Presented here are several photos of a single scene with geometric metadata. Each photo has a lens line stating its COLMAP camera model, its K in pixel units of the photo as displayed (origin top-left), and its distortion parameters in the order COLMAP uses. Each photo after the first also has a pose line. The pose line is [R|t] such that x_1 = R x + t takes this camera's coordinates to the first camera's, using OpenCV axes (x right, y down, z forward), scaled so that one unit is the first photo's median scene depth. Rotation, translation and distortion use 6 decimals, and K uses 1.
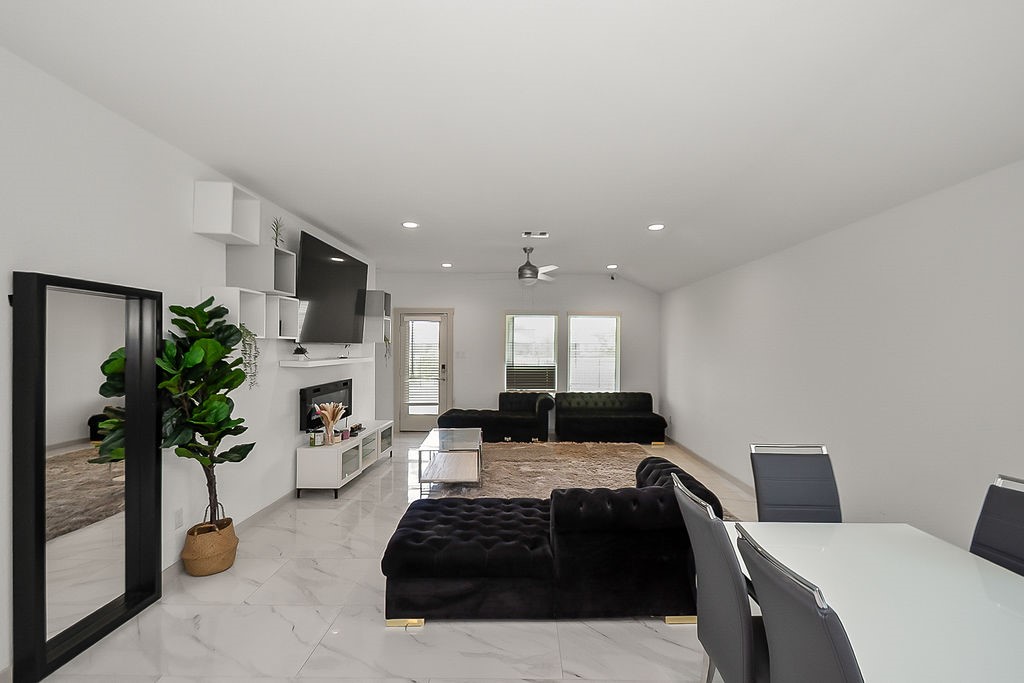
lens RADIAL K [[481.8, 0, 512.0], [0, 481.8, 341.5], [0, 0, 1]] dist [0.000610, -0.000097]
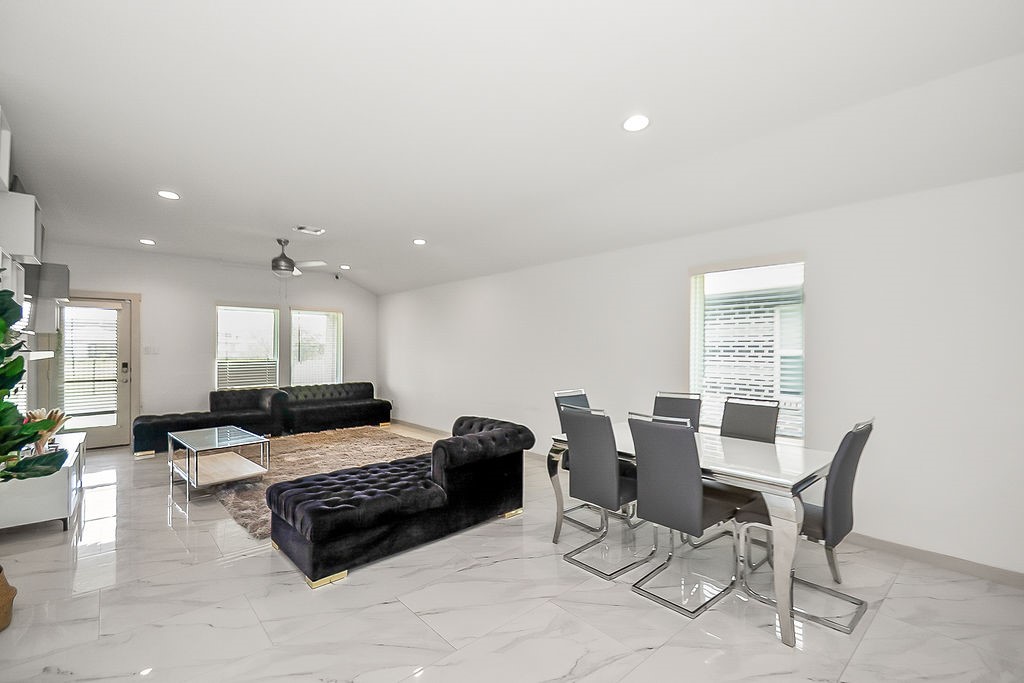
lens RADIAL K [[456.4, 0, 514.8], [0, 456.4, 348.4], [0, 0, 1]] dist [0.017962, -0.001049]
pose [[0.729605, -0.005184, 0.683849, -0.205249], [-0.003909, 0.999923, 0.011750, 0.013175], [-0.683857, -0.011246, 0.729529, -0.016565]]
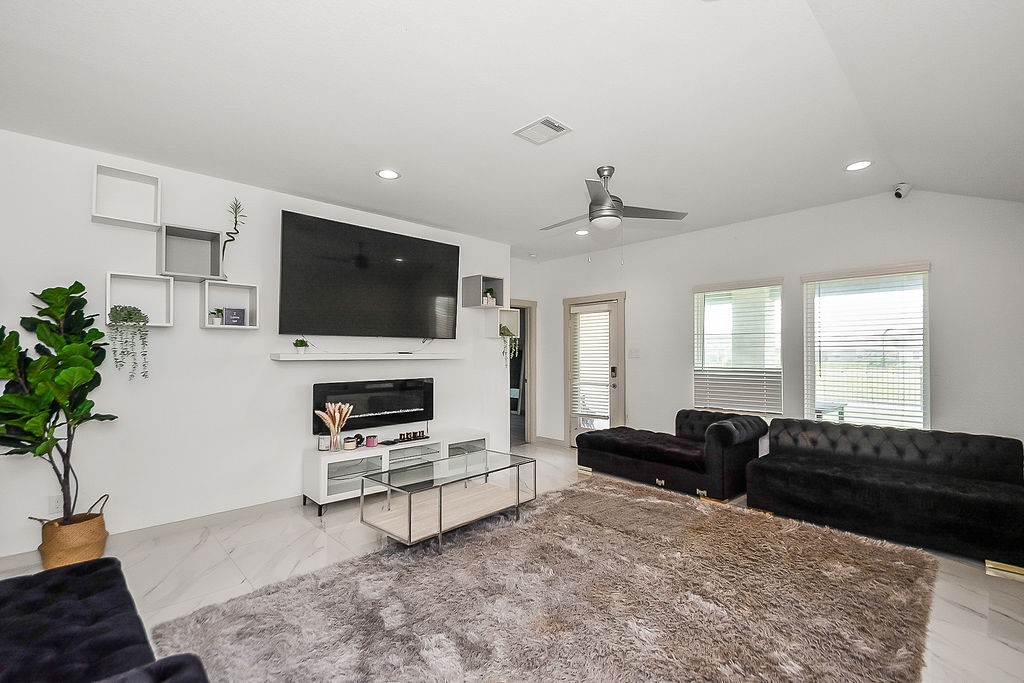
lens RADIAL K [[442.7, 0, 508.2], [0, 442.7, 352.1], [0, 0, 1]] dist [0.016547, -0.015097]
pose [[0.700443, -0.006123, -0.713682, 0.253912], [0.011356, 0.999932, 0.002566, 0.022380], [0.713618, -0.009902, 0.700465, 0.407809]]
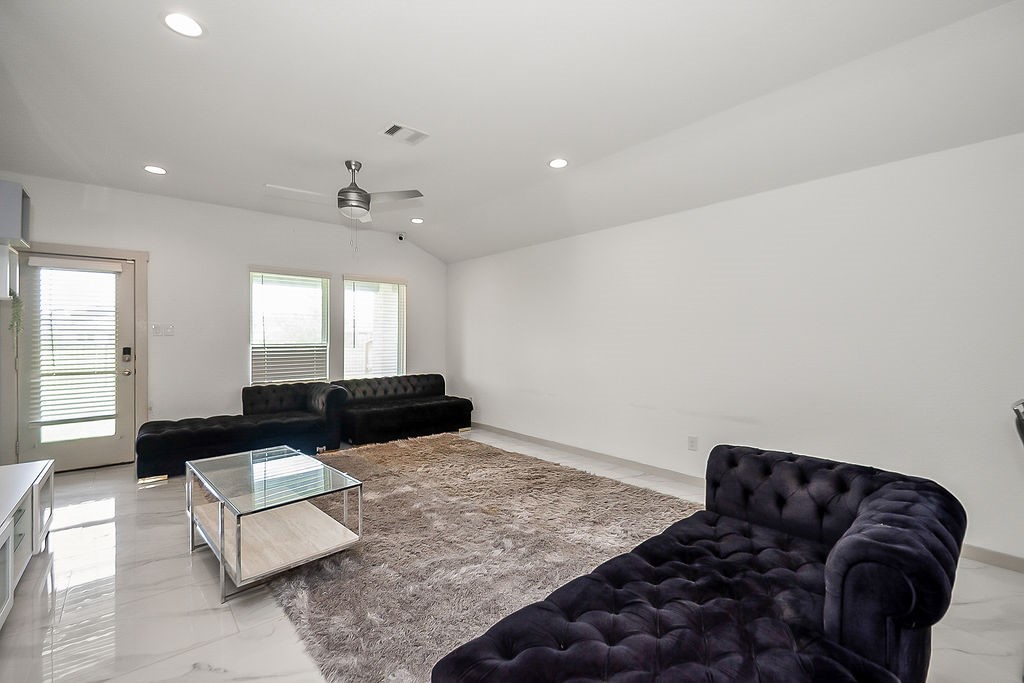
lens RADIAL K [[451.0, 0, 508.7], [0, 451.0, 339.2], [0, 0, 1]] dist [0.022011, 0.000023]
pose [[0.750873, -0.007783, 0.660400, -0.169417], [-0.003010, 0.999880, 0.015206, 0.029776], [-0.660439, -0.013406, 0.750760, 0.298993]]
